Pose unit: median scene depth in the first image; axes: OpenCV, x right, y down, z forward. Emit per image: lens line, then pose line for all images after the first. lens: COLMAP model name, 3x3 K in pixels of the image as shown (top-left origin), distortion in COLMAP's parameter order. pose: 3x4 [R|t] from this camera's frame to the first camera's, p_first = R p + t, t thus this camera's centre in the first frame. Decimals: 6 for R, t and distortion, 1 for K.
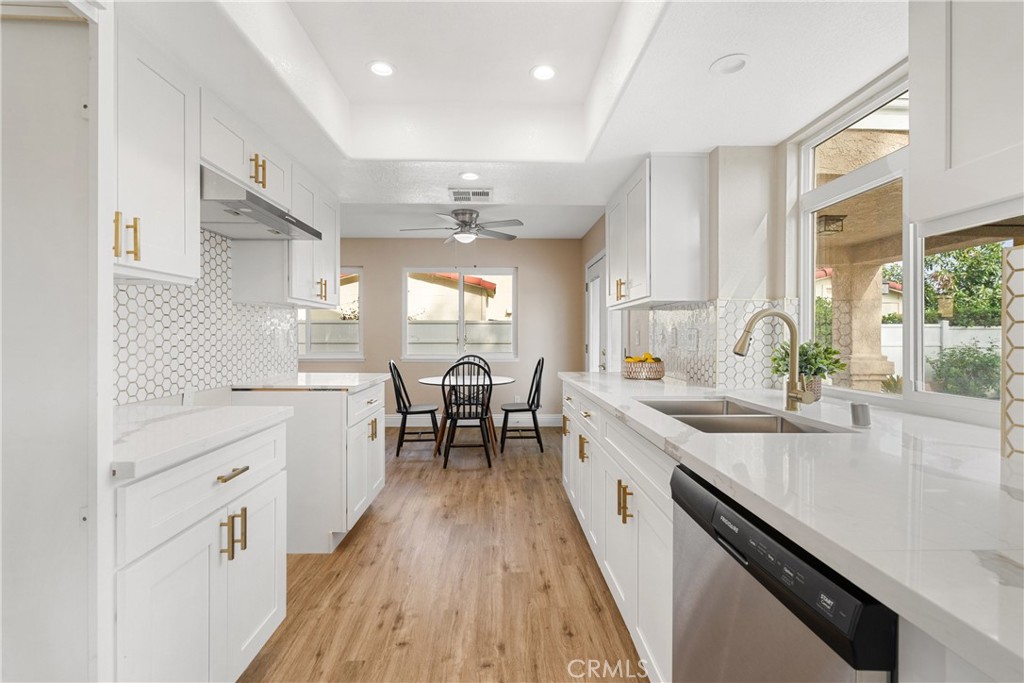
lens RADIAL K [[471.0, 0, 510.4], [0, 471.0, 337.8], [0, 0, 1]] dist [0.008229, -0.000618]
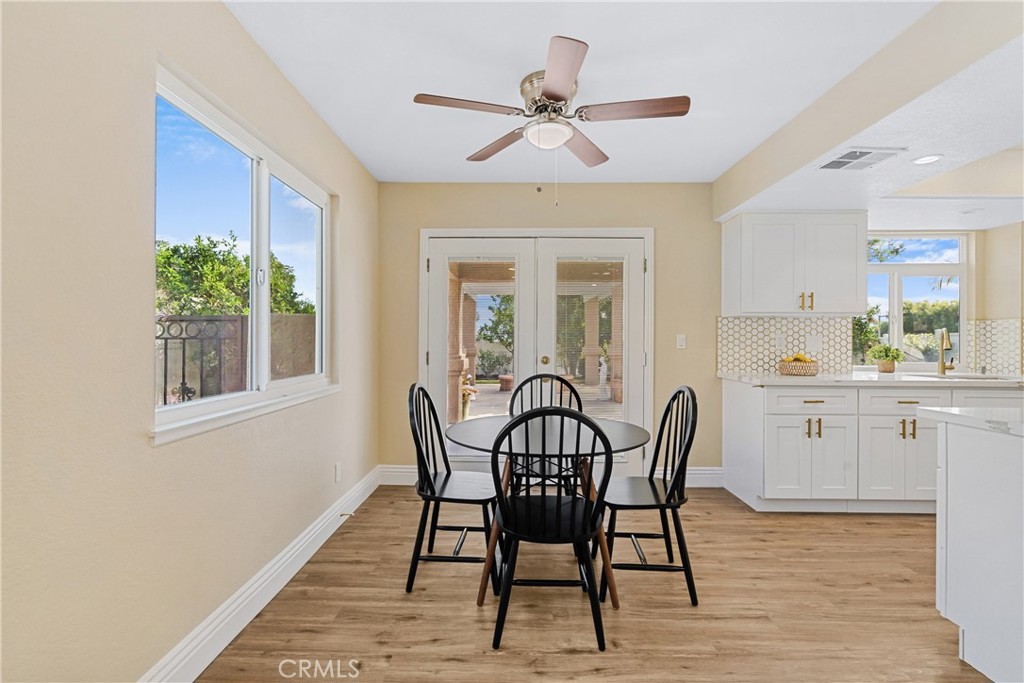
lens RADIAL K [[471.0, 0, 513.0], [0, 471.0, 338.8], [0, 0, 1]] dist [0.008229, -0.000618]
pose [[0.030432, 0.000628, 0.999537, -0.855301], [-0.001898, 0.999998, -0.000570, -0.006027], [-0.999535, -0.001879, 0.030433, 1.496662]]
